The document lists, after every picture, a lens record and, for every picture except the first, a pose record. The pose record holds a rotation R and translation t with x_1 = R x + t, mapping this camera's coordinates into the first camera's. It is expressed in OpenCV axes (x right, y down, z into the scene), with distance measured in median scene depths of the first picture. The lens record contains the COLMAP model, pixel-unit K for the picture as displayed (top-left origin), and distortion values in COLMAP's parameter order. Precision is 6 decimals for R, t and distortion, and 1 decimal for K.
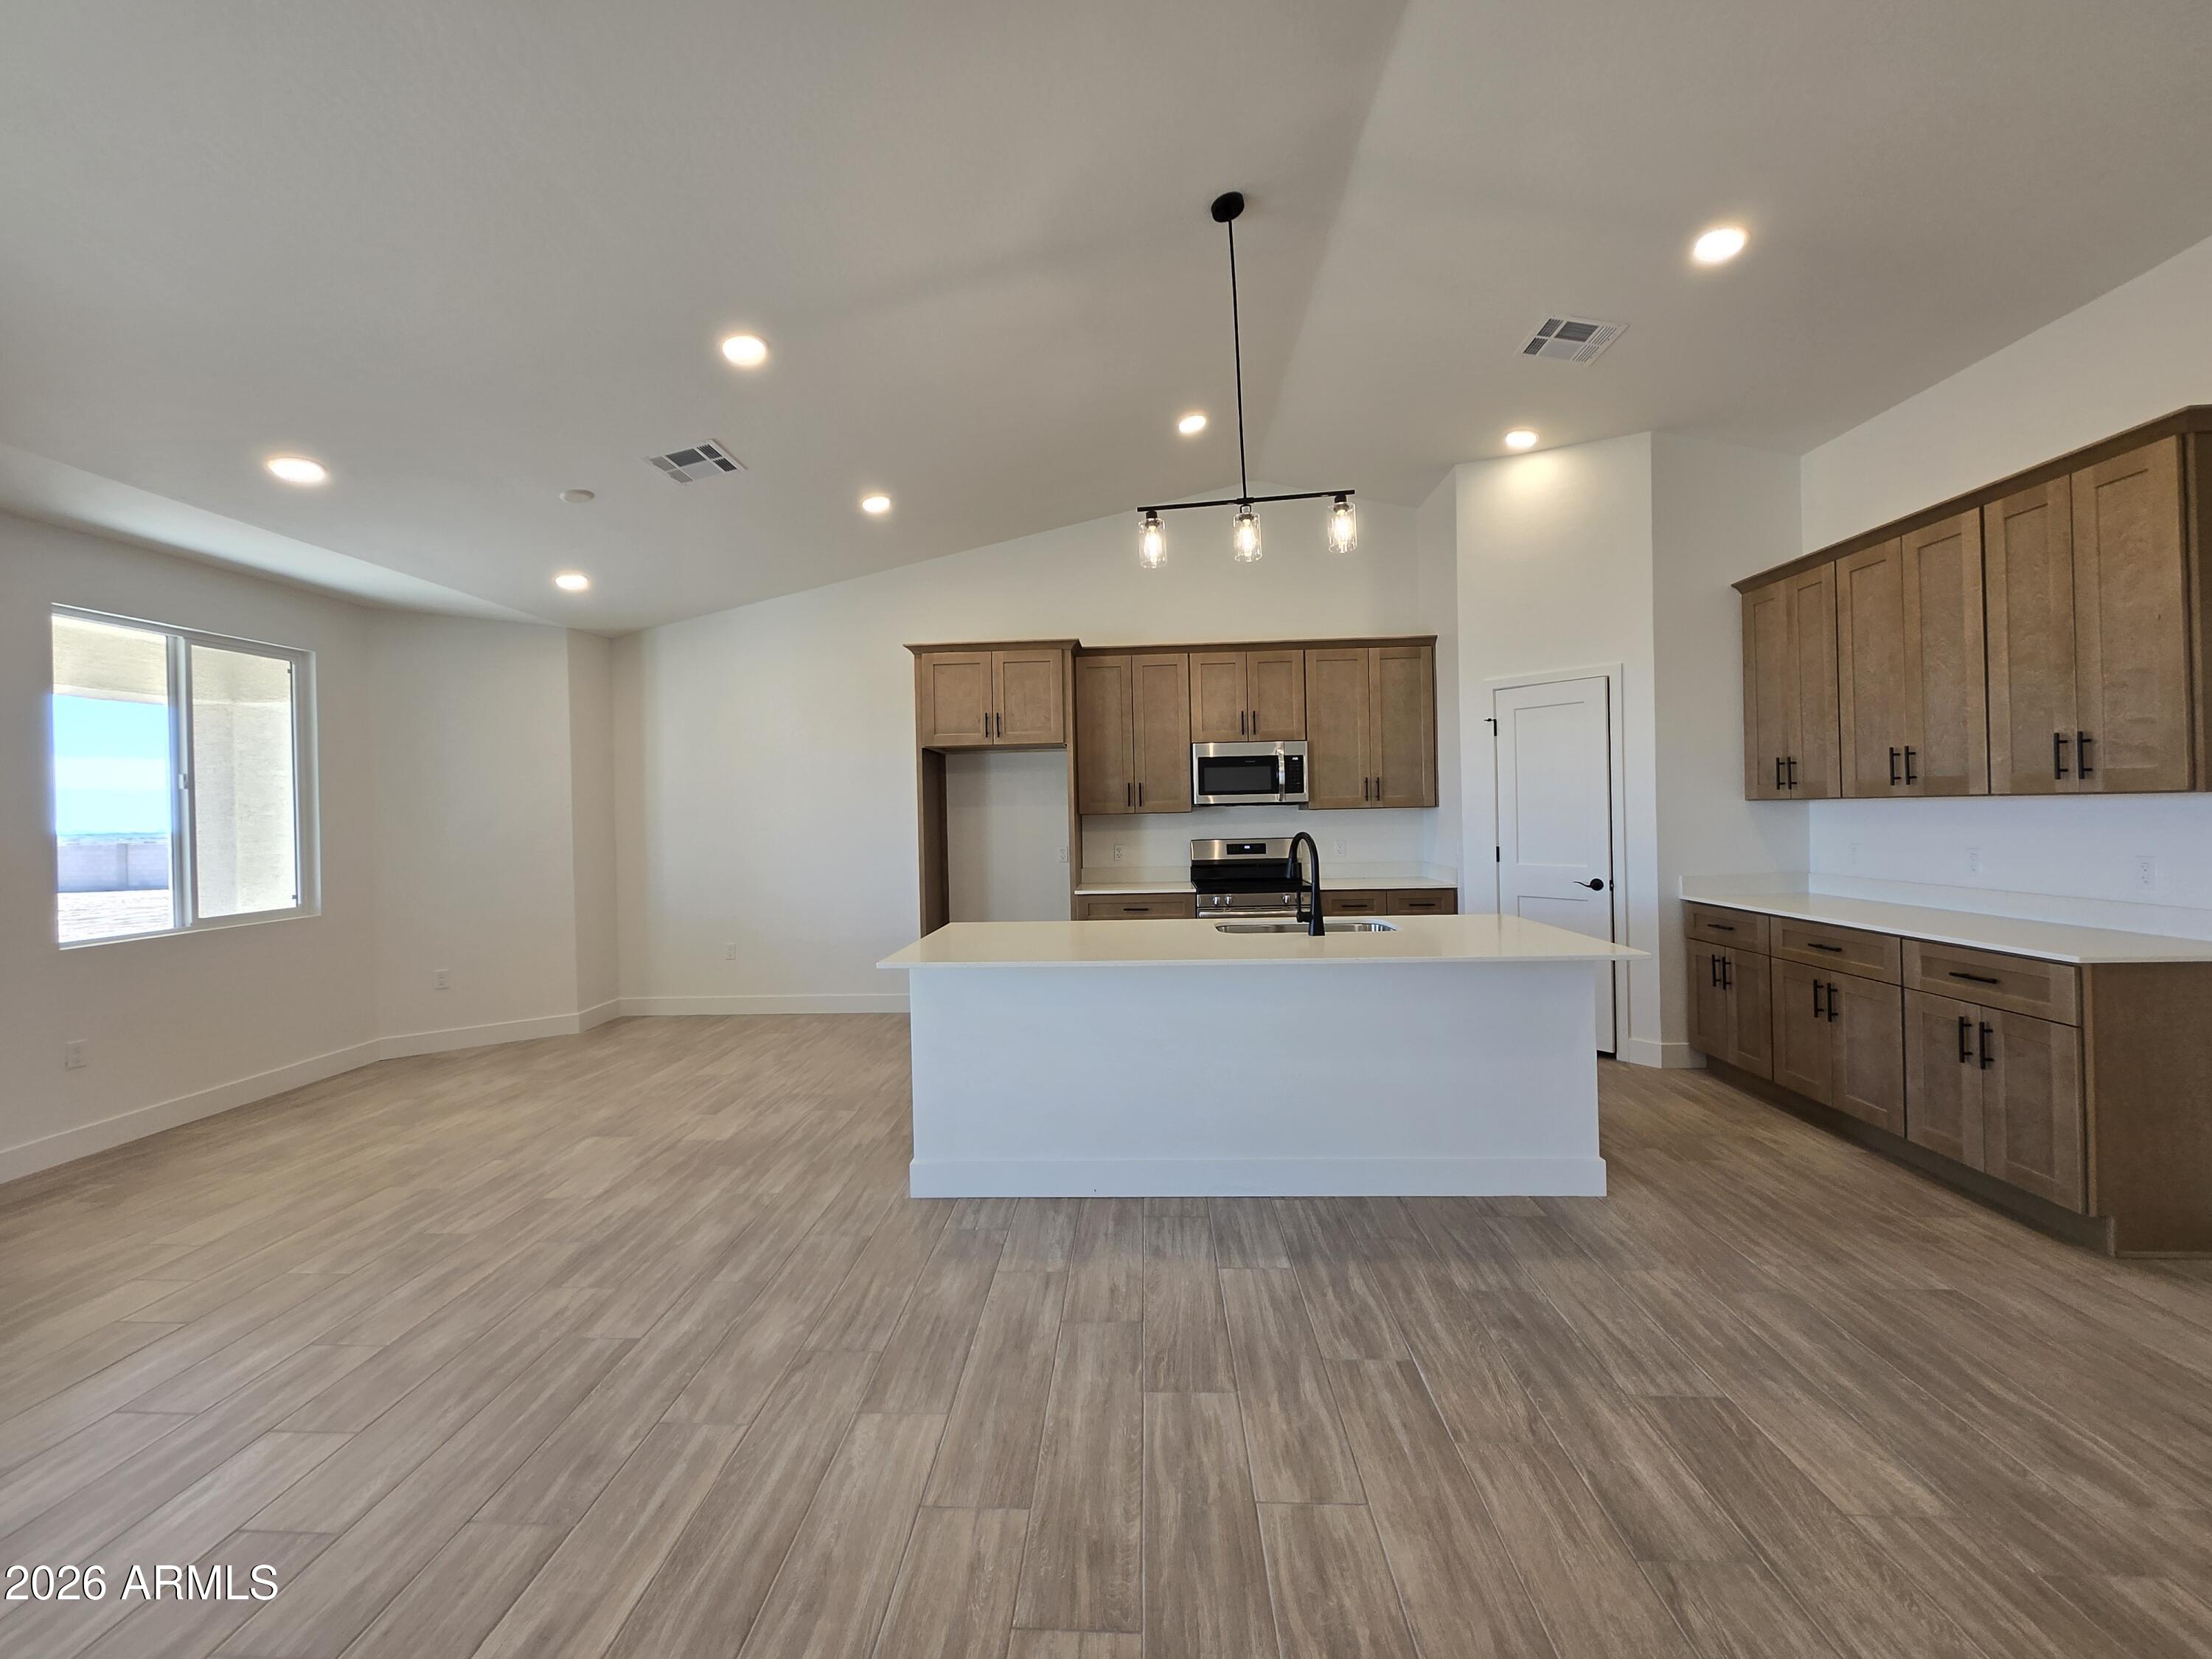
lens RADIAL K [[877.0, 0, 1099.0], [0, 877.0, 814.7], [0, 0, 1]] dist [0.003159, 0.000119]
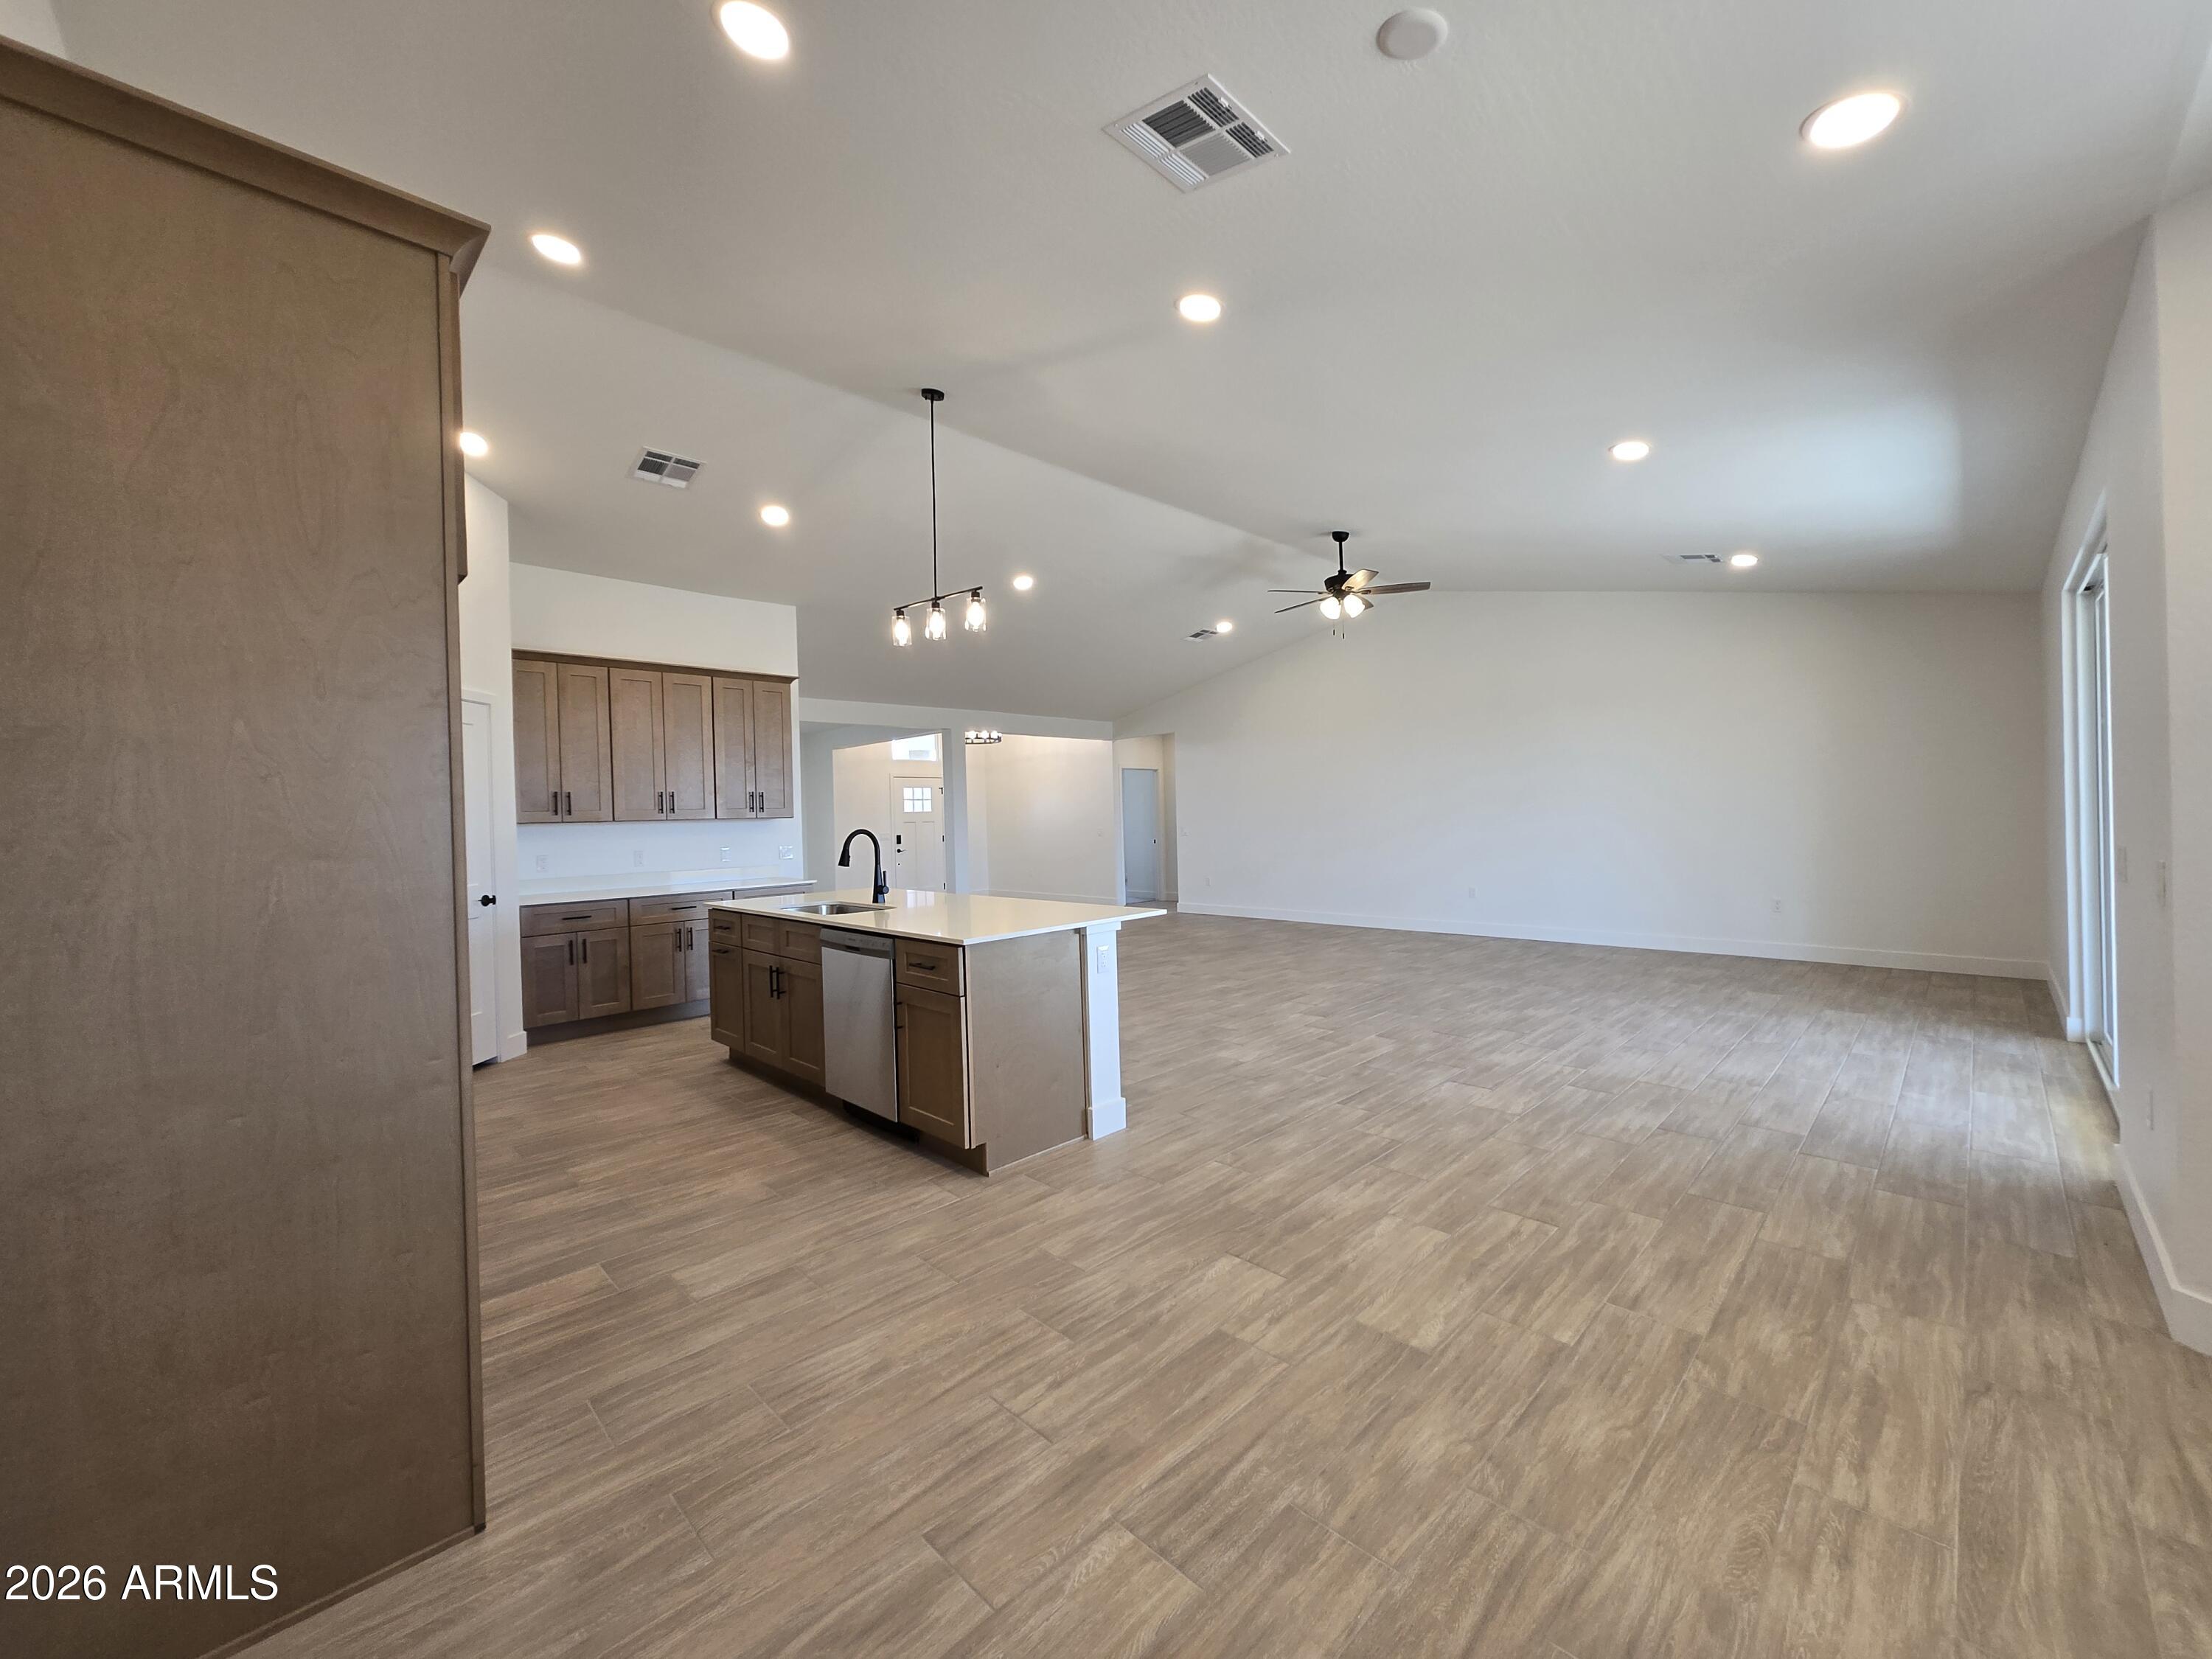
lens RADIAL K [[877.0, 0, 1097.0], [0, 877.0, 819.5], [0, 0, 1]] dist [0.003159, 0.000119]
pose [[-0.740072, 0.037978, 0.671455, -0.968877], [0.044206, 0.998992, -0.007780, 0.033011], [-0.671073, 0.023925, -0.741005, 1.846631]]
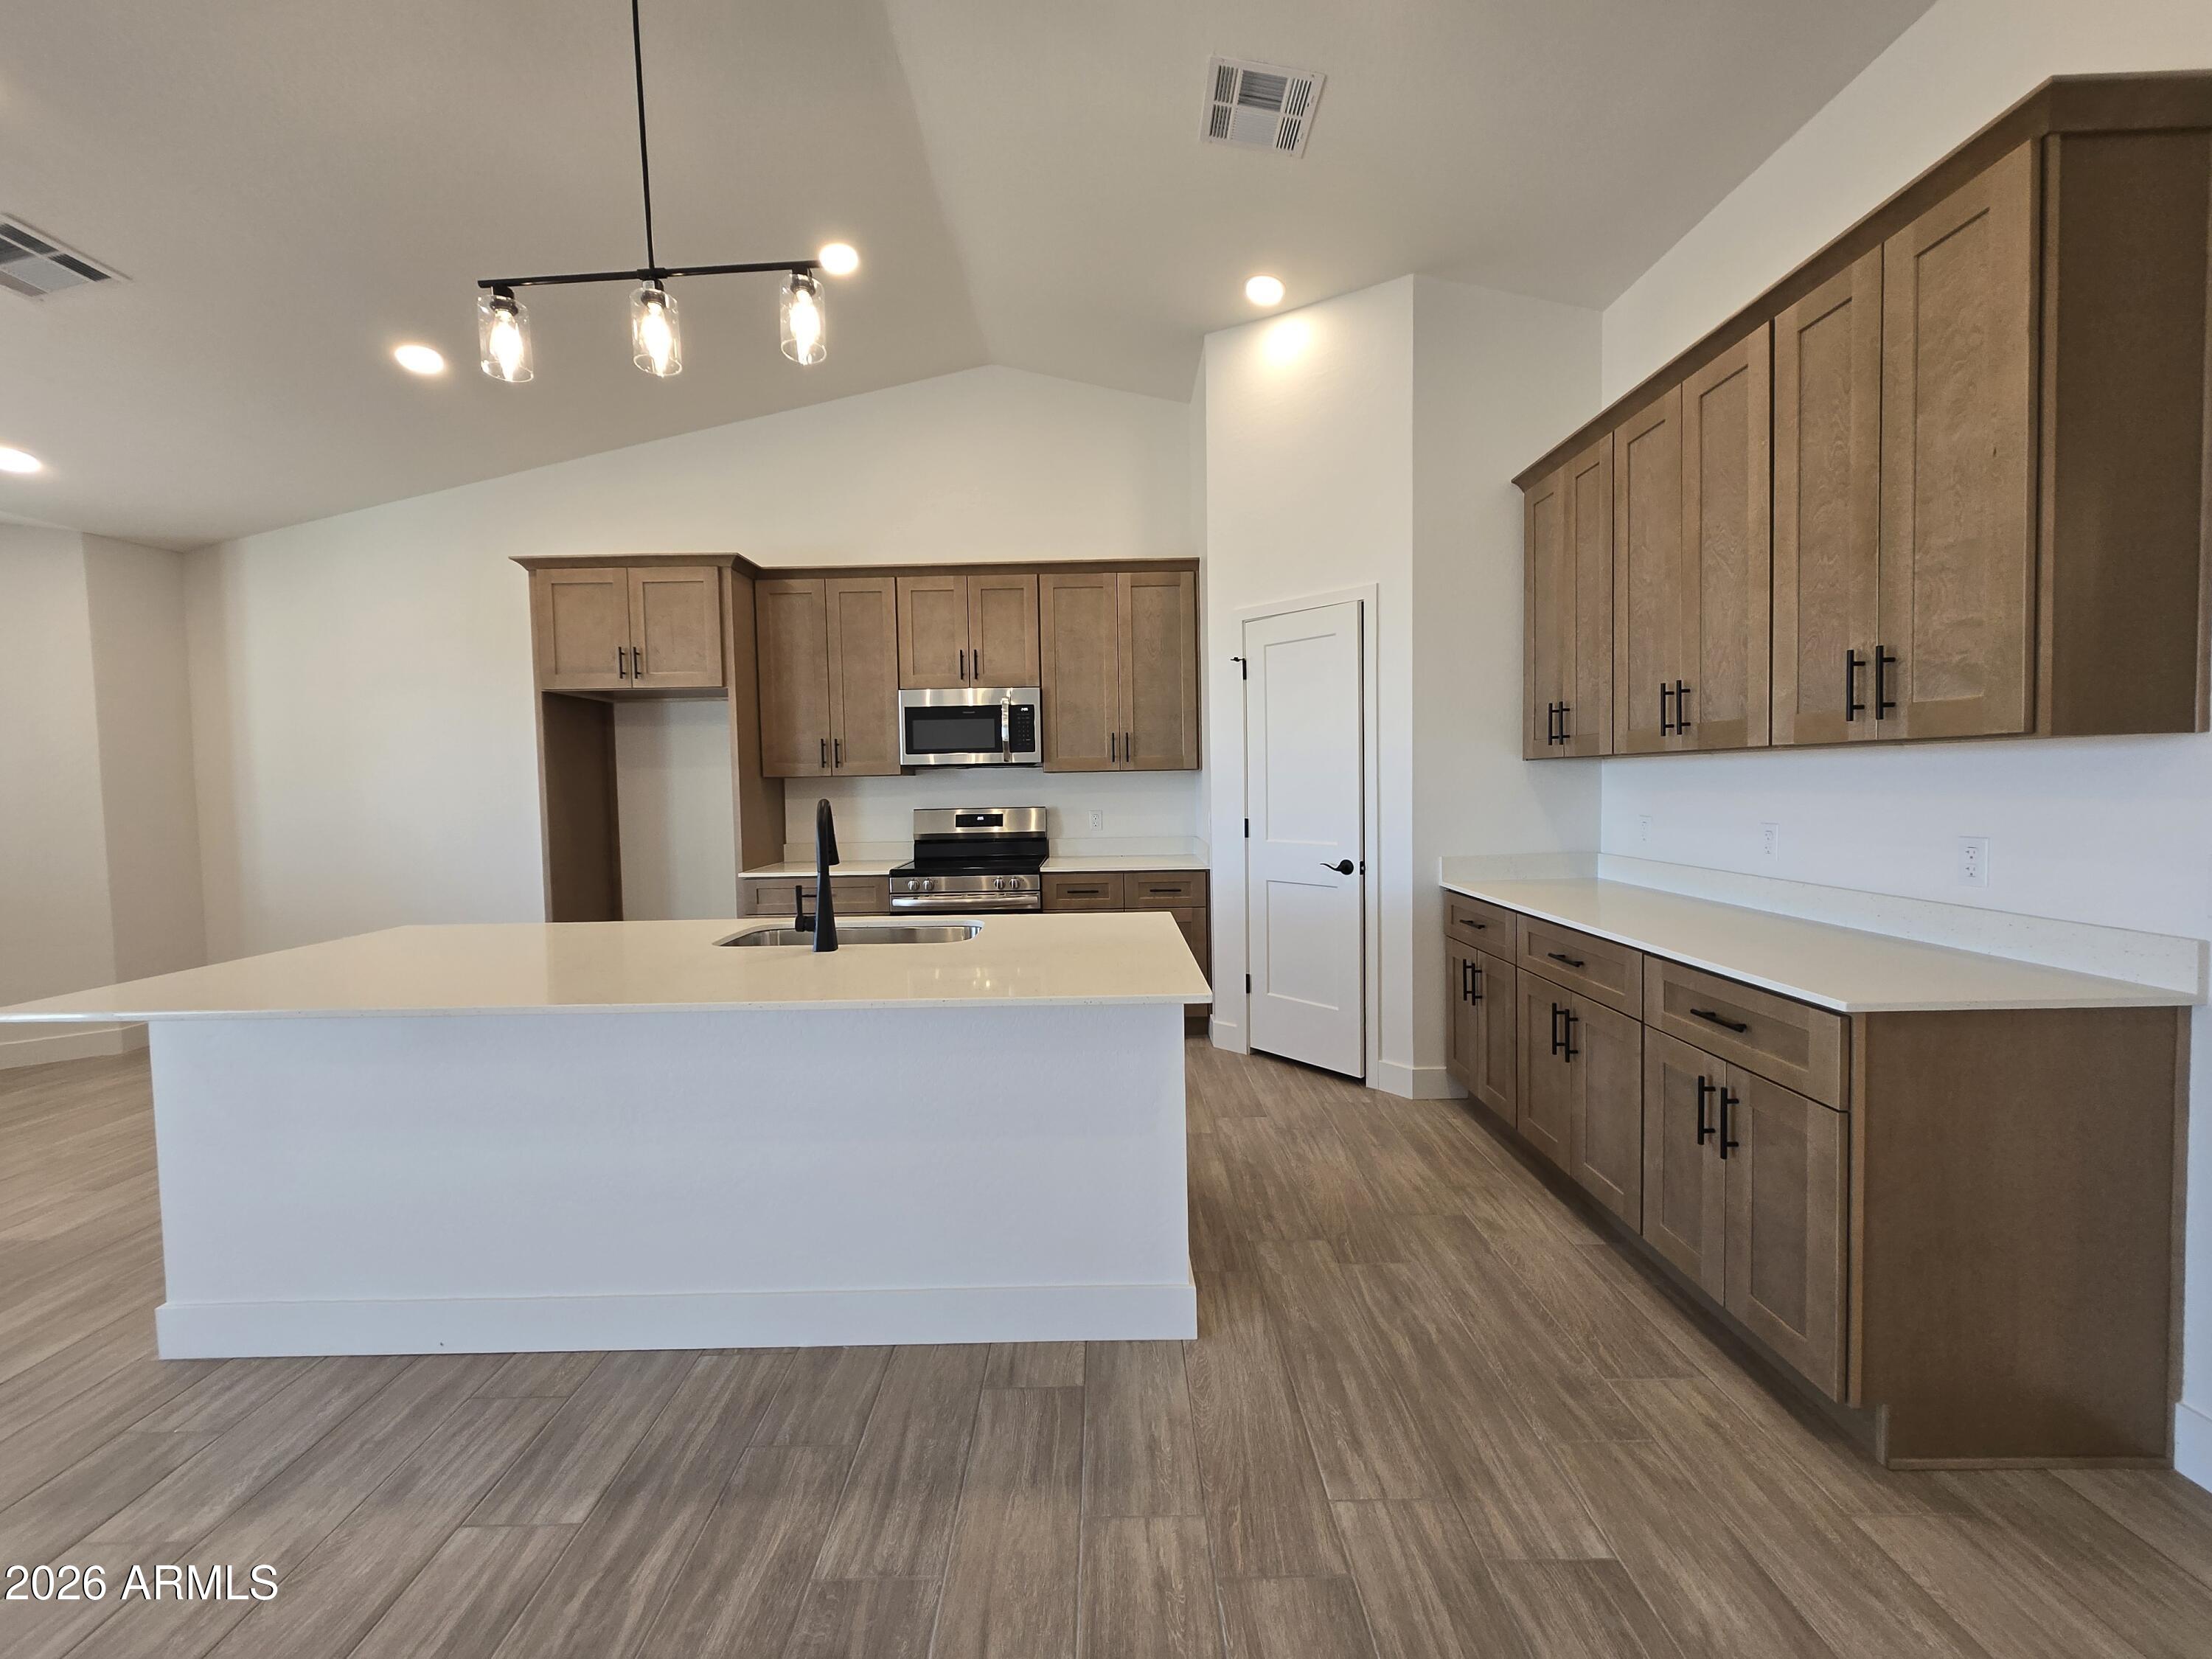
lens RADIAL K [[877.0, 0, 1093.9], [0, 877.0, 817.3], [0, 0, 1]] dist [0.003159, 0.000119]
pose [[0.998923, 0.001278, 0.046386, 0.436478], [-0.003071, 0.999250, 0.038607, 0.007345], [-0.046302, -0.038708, 0.998177, 0.323757]]
